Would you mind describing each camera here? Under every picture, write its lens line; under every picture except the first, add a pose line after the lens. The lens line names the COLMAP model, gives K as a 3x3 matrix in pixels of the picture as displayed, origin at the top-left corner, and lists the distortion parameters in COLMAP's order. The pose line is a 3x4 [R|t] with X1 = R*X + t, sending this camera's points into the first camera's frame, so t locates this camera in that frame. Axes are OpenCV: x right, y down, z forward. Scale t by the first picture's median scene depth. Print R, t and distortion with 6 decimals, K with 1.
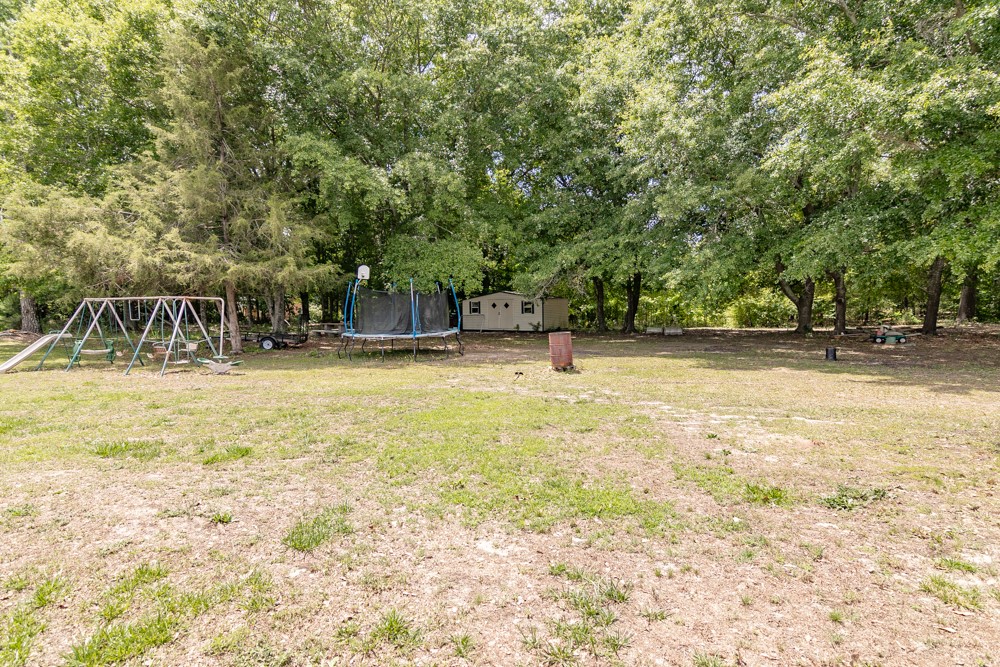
lens RADIAL K [[535.8, 0, 496.3], [0, 535.8, 332.9], [0, 0, 1]] dist [-0.001095, 0.015896]
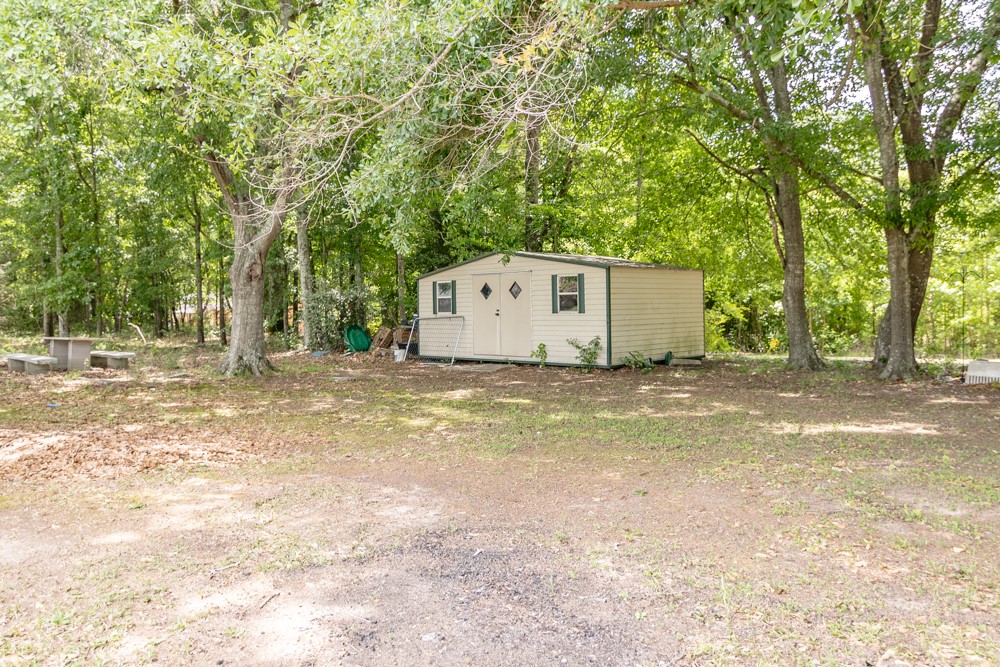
lens RADIAL K [[752.7, 0, 500.1], [0, 752.7, 308.0], [0, 0, 1]] dist [0.001984, 0.002296]
pose [[0.974353, -0.000296, -0.225026, 0.119822], [-0.012878, 0.998287, -0.057076, -0.010970], [0.224658, 0.058510, 0.972680, 0.517301]]
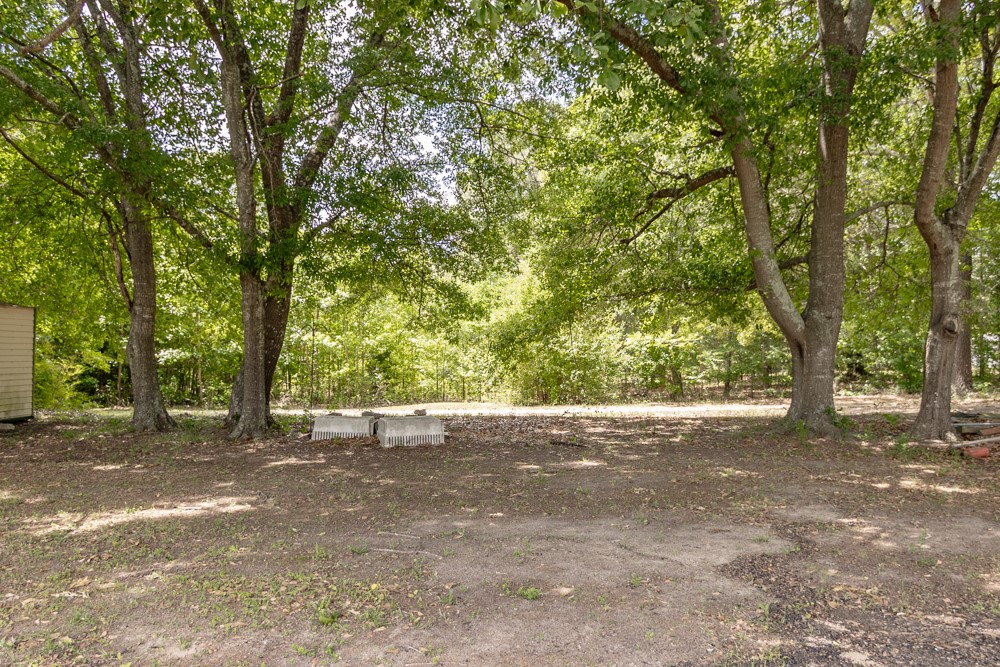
lens RADIAL K [[752.7, 0, 500.1], [0, 752.7, 308.0], [0, 0, 1]] dist [0.001984, 0.002296]
pose [[0.875128, 0.052395, 0.481046, 0.163789], [0.008169, 0.992379, -0.122951, -0.015766], [-0.483822, 0.111527, 0.868031, 0.571808]]
